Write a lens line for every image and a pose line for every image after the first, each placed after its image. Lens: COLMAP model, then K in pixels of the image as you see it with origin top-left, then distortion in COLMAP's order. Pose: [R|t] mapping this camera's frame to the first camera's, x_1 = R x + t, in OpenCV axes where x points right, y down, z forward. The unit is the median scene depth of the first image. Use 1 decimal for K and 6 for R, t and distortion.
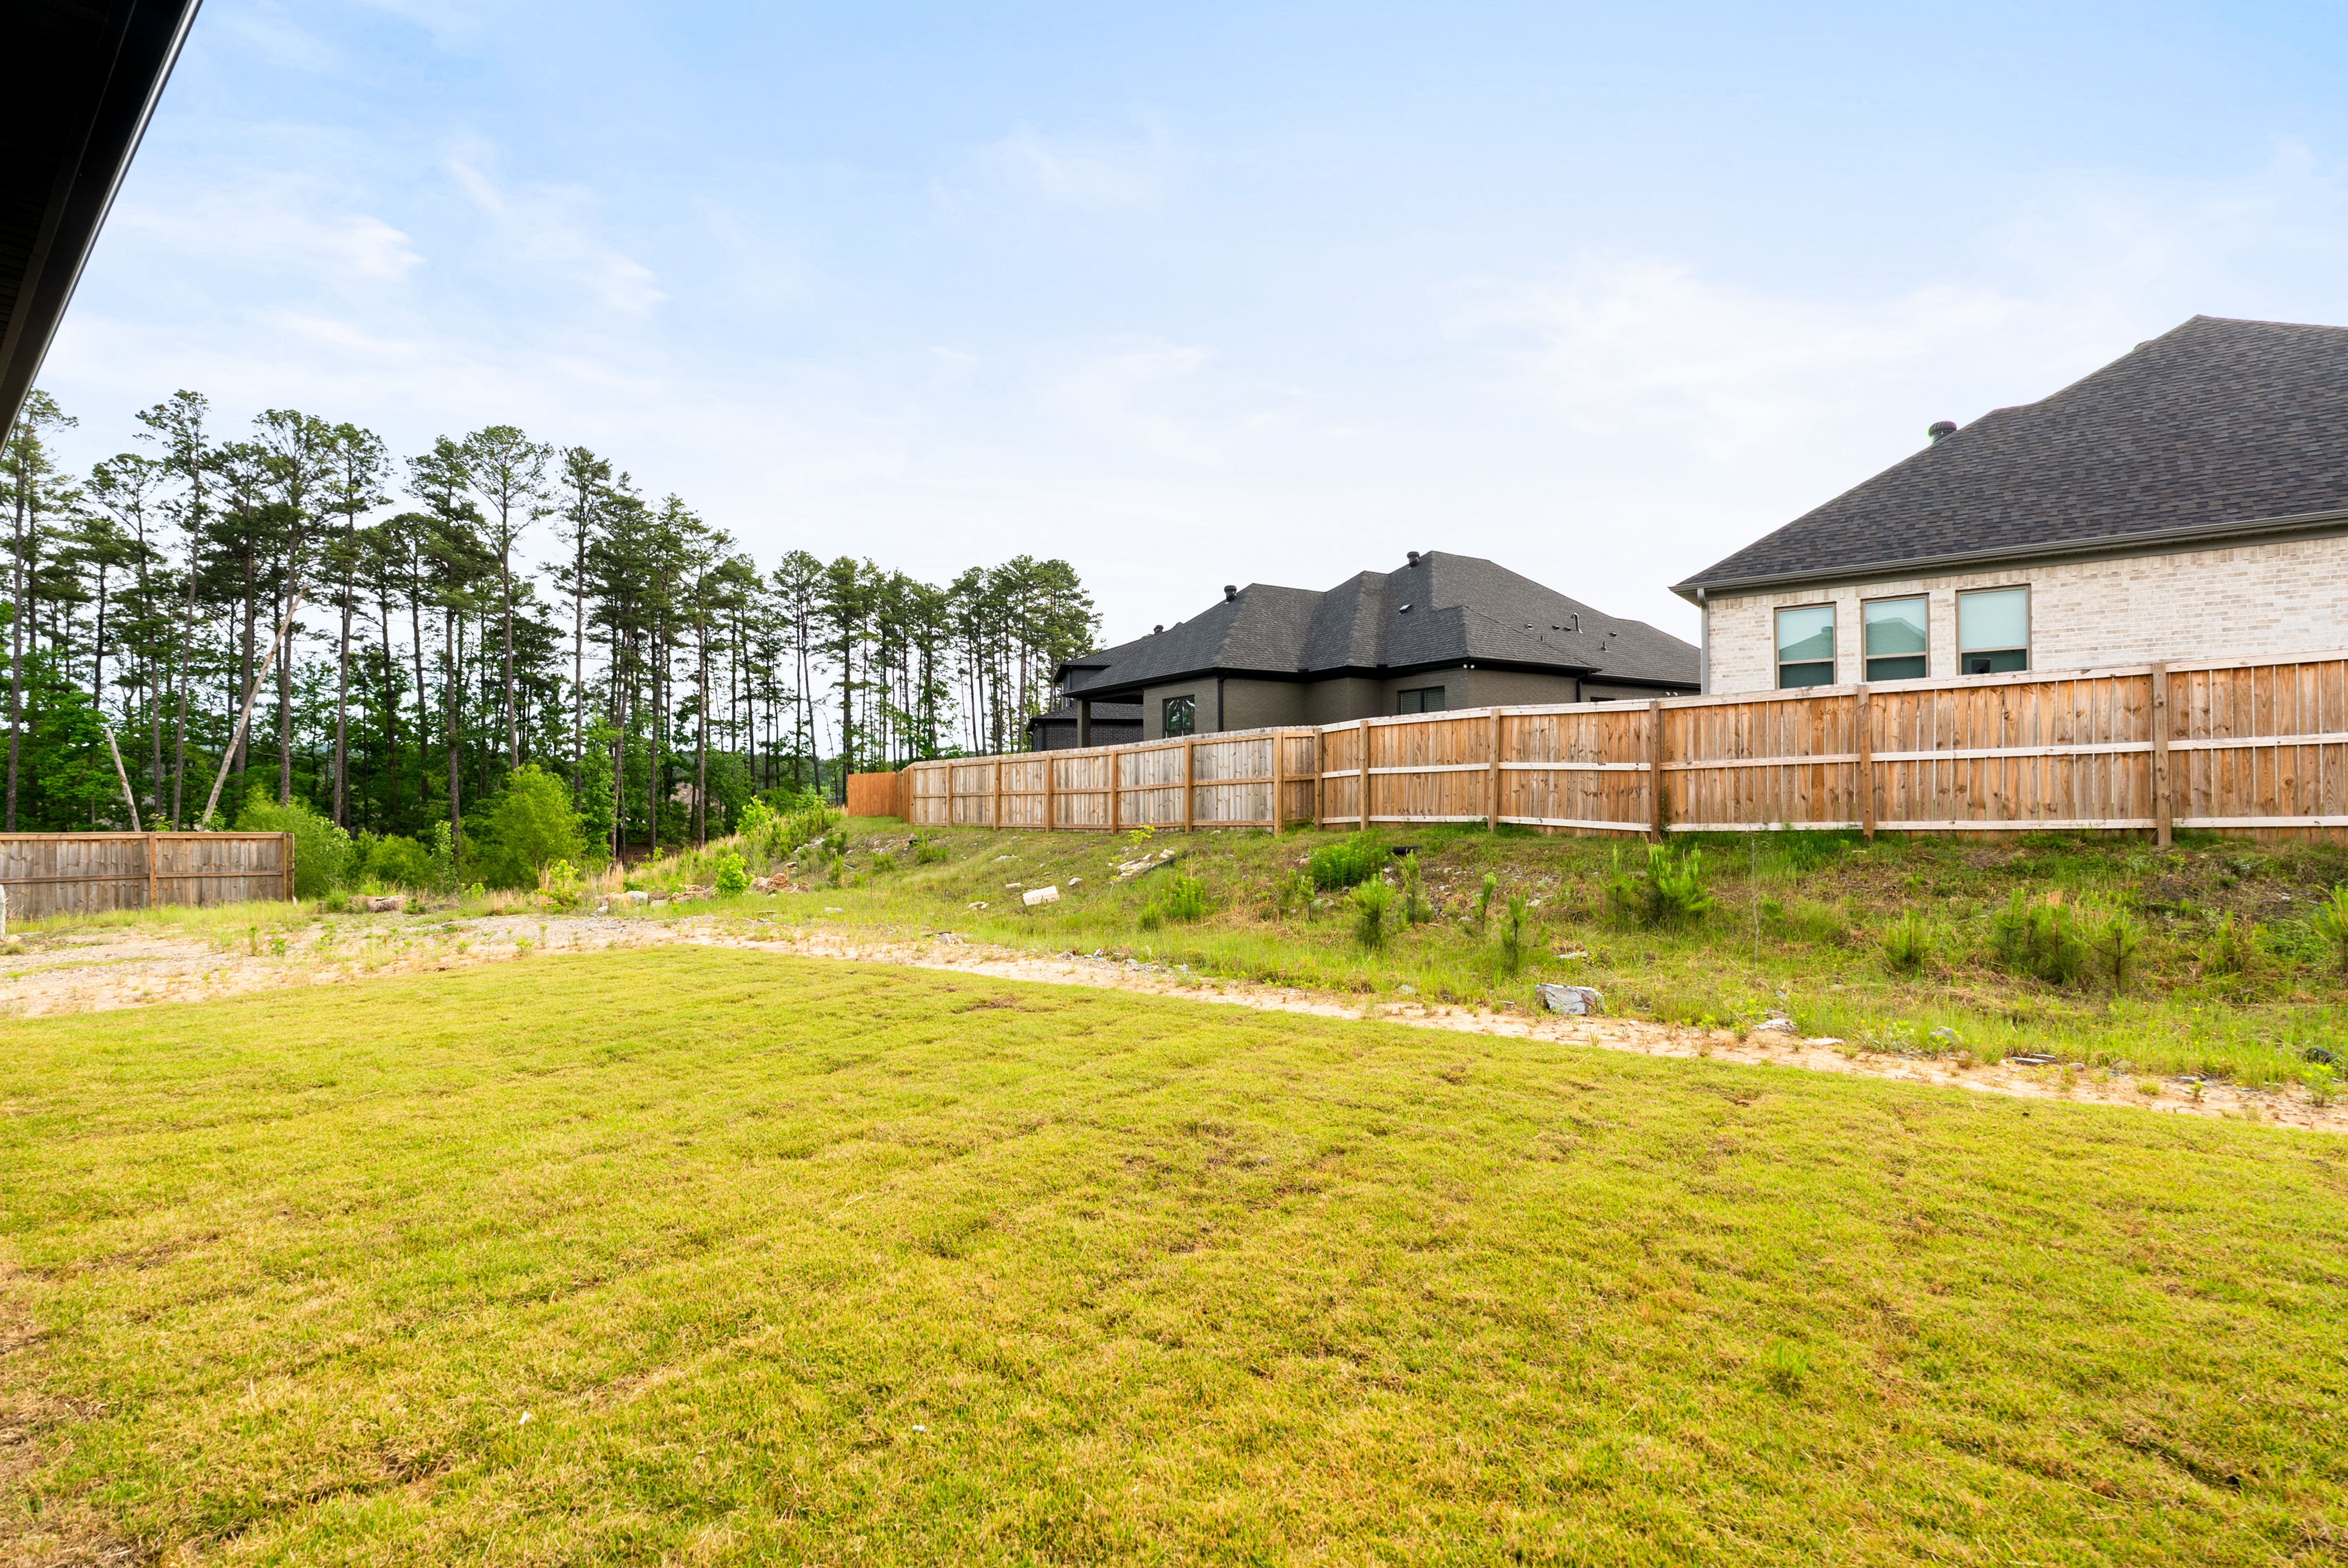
lens RADIAL K [[1046.0, 0, 1173.8], [0, 1046.0, 764.2], [0, 0, 1]] dist [-0.001289, -0.000298]
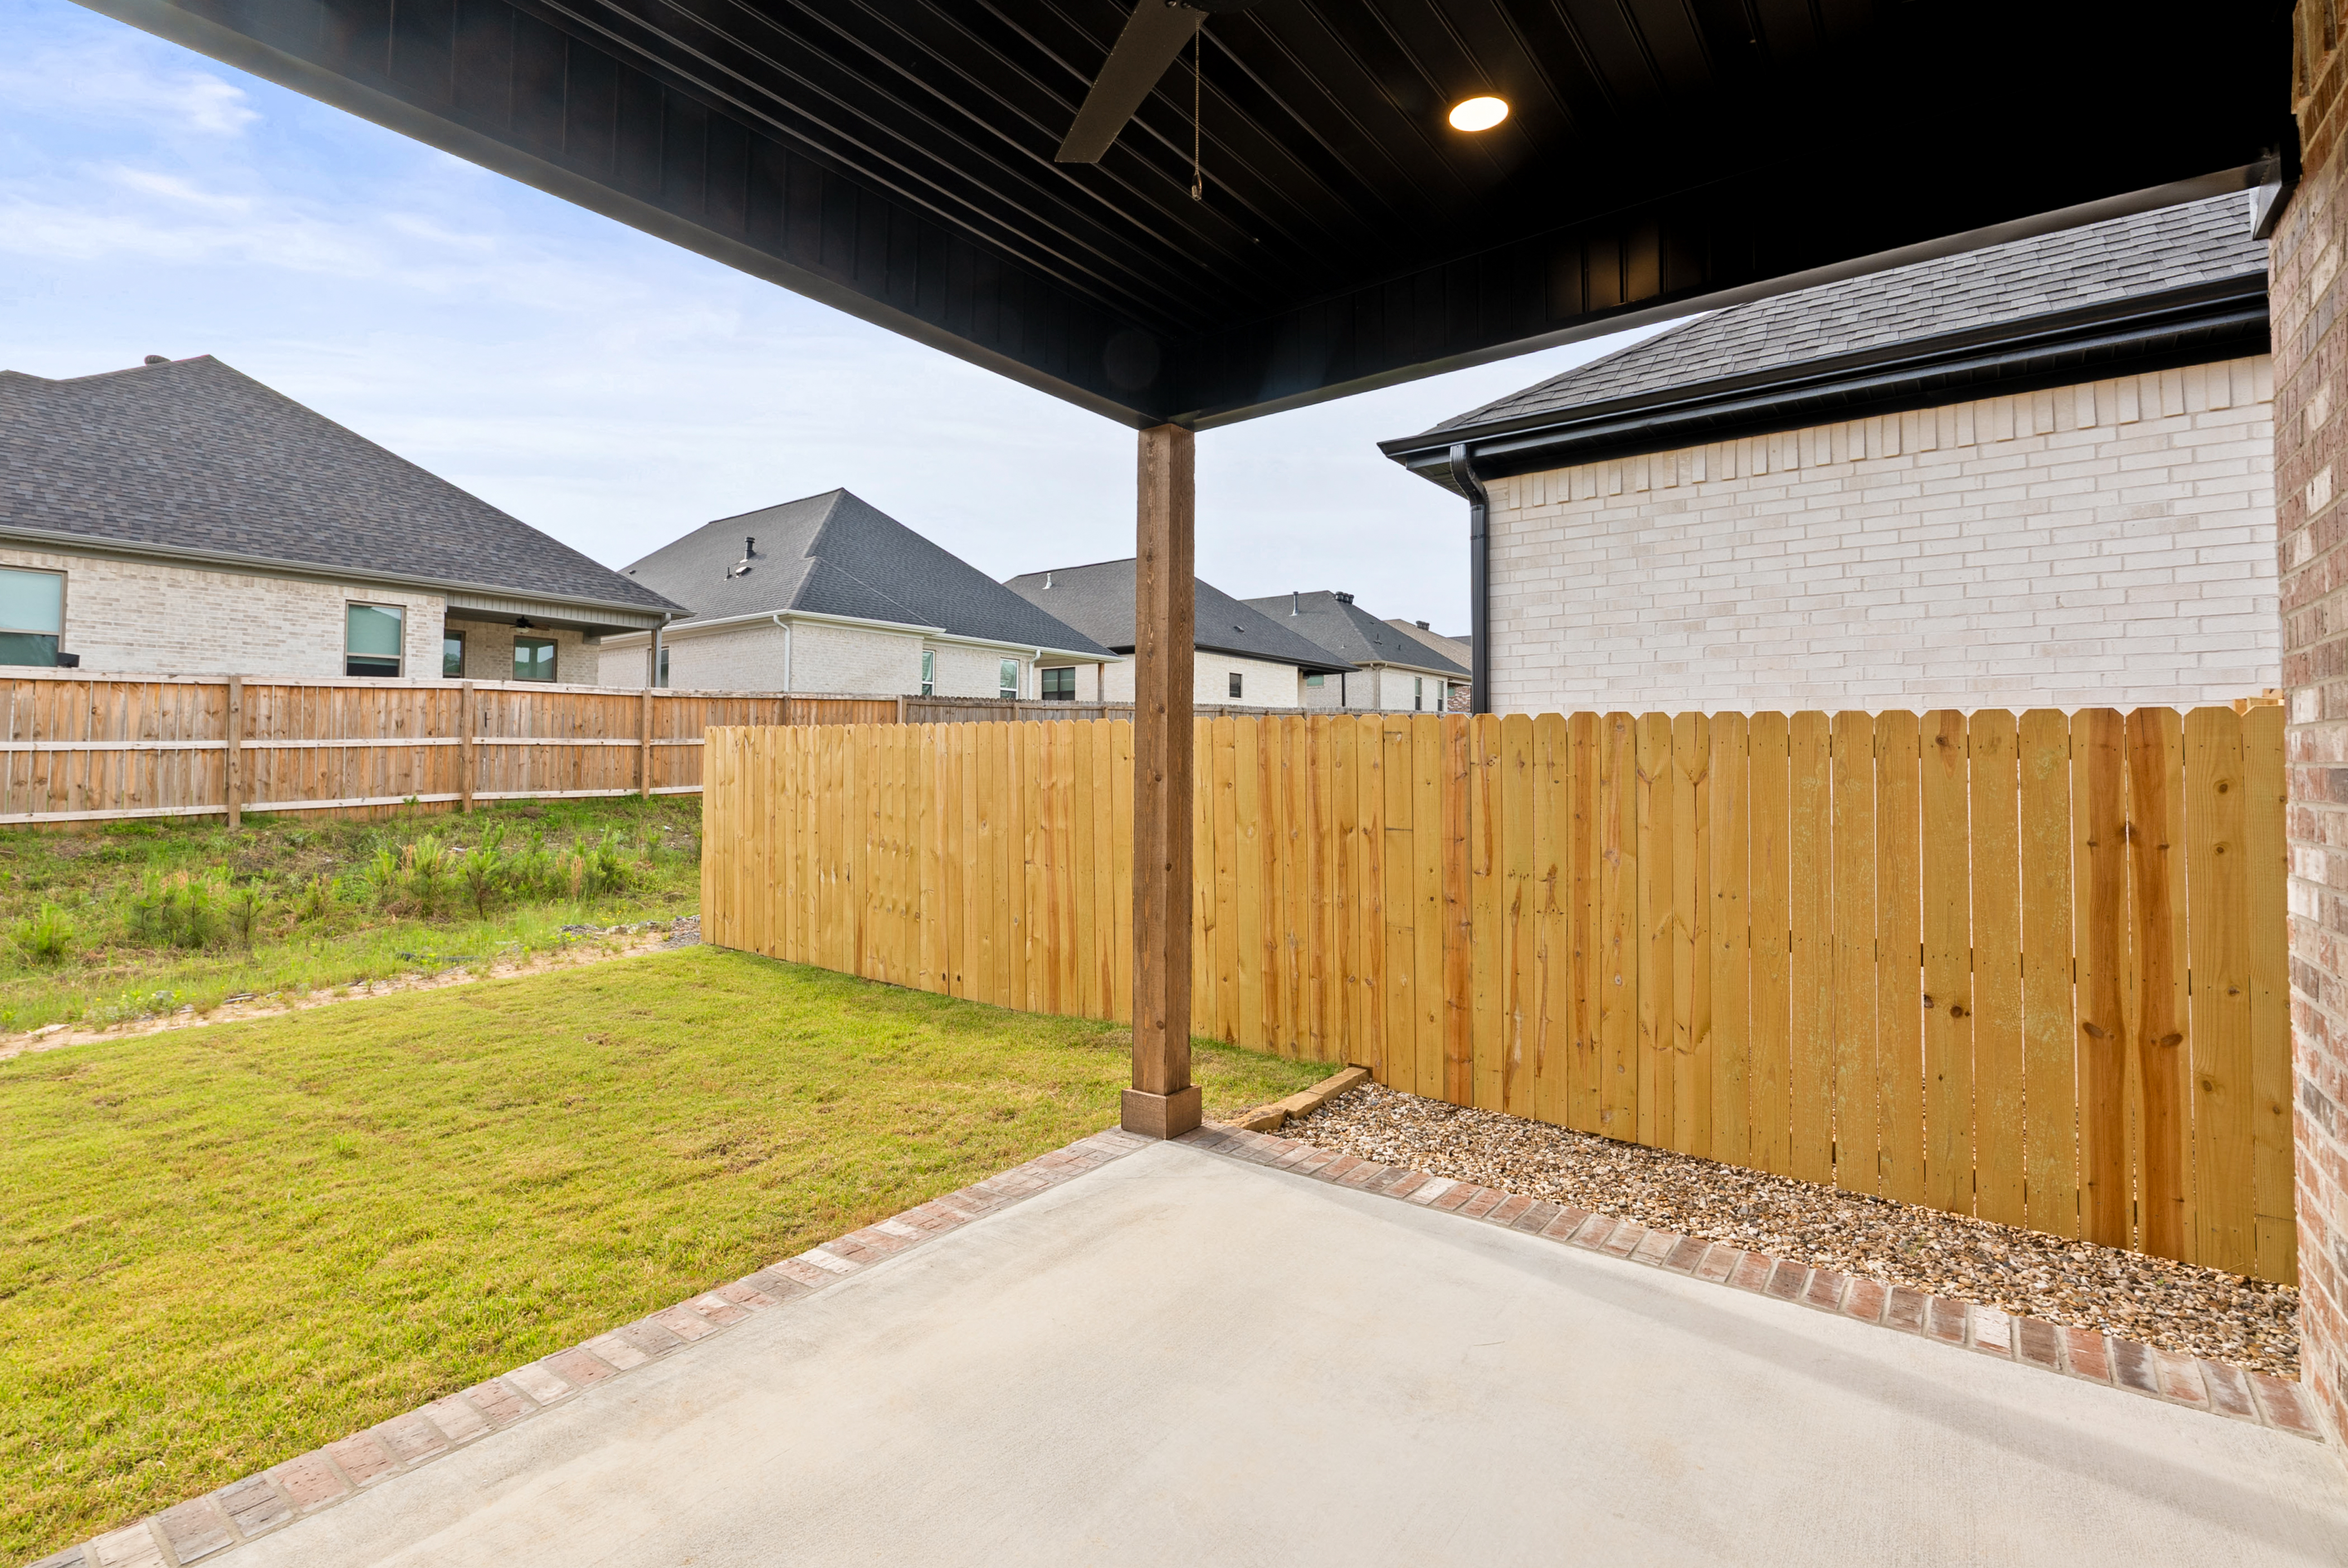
lens RADIAL K [[1045.6, 0, 1177.6], [0, 1045.6, 778.0], [0, 0, 1]] dist [-0.002027, -0.000417]
pose [[-0.010992, -0.007545, 0.999911, -0.264681], [-0.027938, 0.999583, 0.007236, -0.017316], [-0.999549, -0.027856, -0.011198, -0.074768]]
